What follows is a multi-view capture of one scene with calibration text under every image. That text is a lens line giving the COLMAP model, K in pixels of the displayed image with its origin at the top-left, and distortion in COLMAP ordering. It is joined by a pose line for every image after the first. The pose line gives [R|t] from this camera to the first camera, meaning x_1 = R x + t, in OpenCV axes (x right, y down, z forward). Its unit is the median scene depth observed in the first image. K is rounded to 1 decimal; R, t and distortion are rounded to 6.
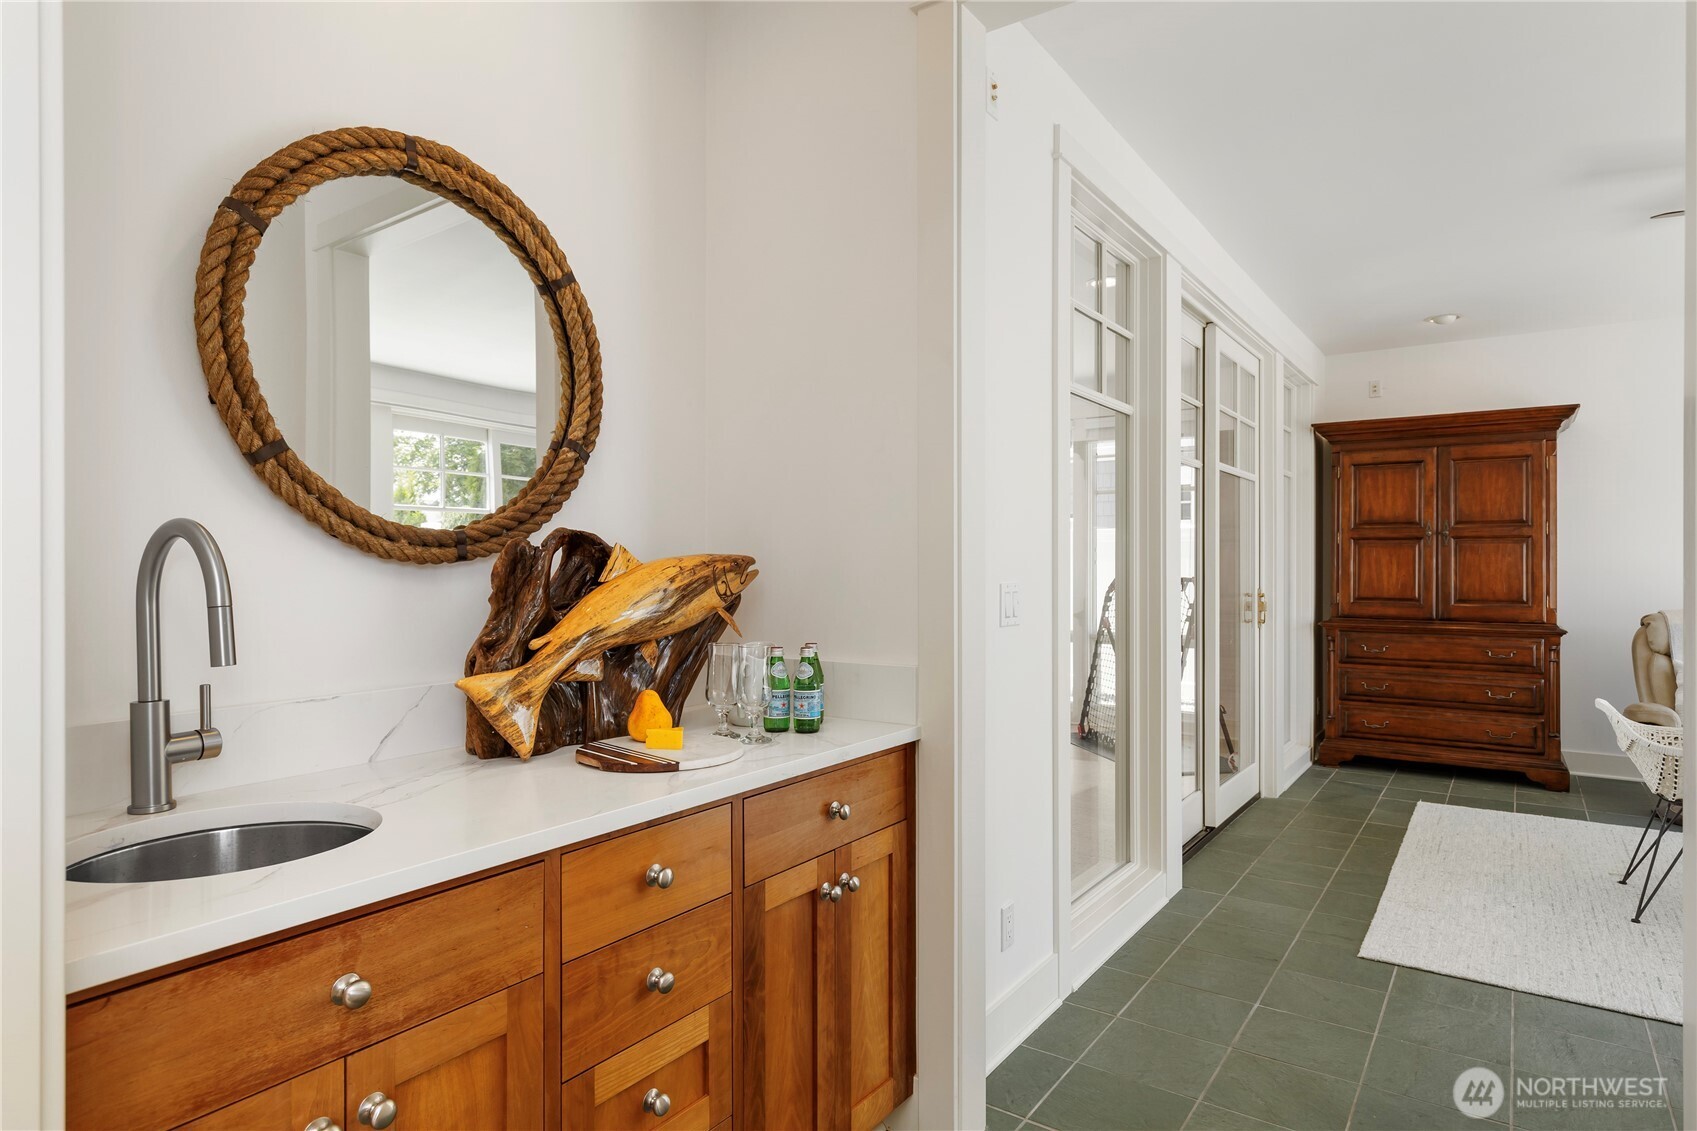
lens RADIAL K [[958.0, 0, 849.9], [0, 958.0, 562.5], [0, 0, 1]] dist [-0.003910, -0.000727]
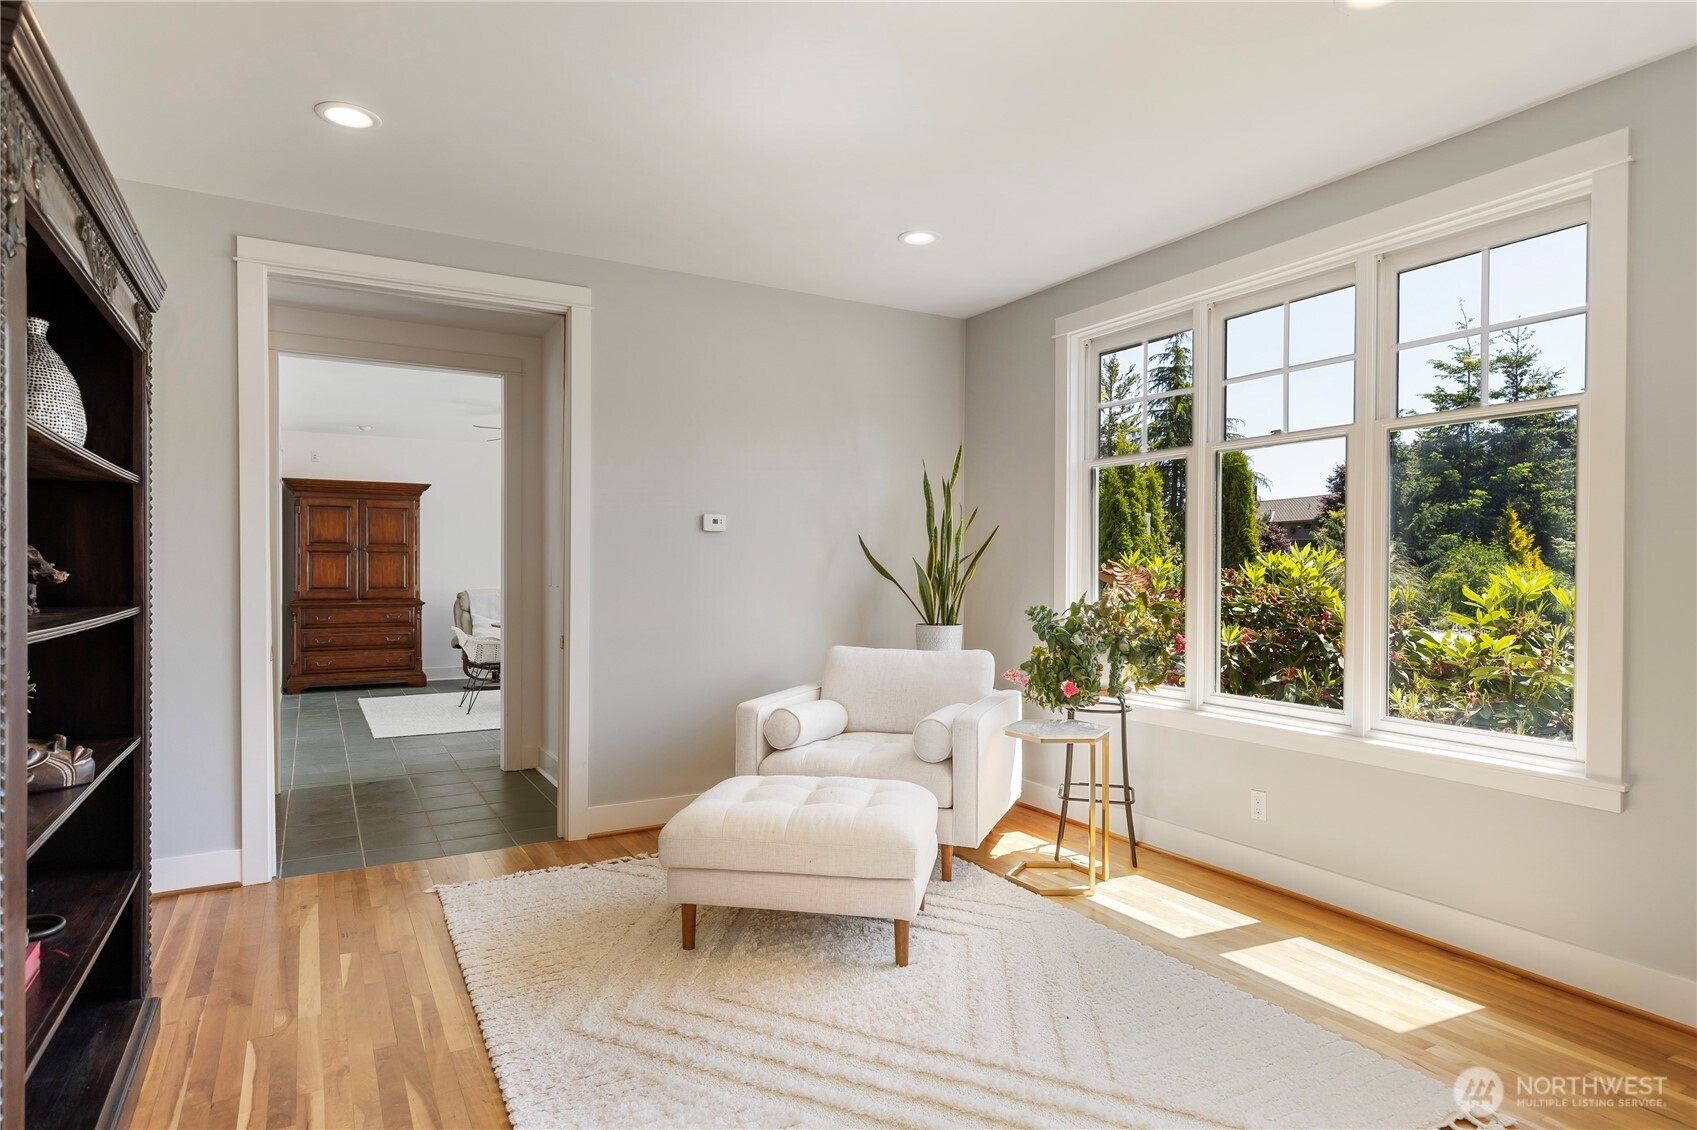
lens RADIAL K [[958.0, 0, 850.5], [0, 958.0, 568.1], [0, 0, 1]] dist [-0.003910, -0.000727]
pose [[0.428399, 0.003225, 0.903584, -0.571807], [-0.000905, 0.999995, -0.003140, 0.008027], [-0.903589, 0.000528, 0.428399, -0.546177]]
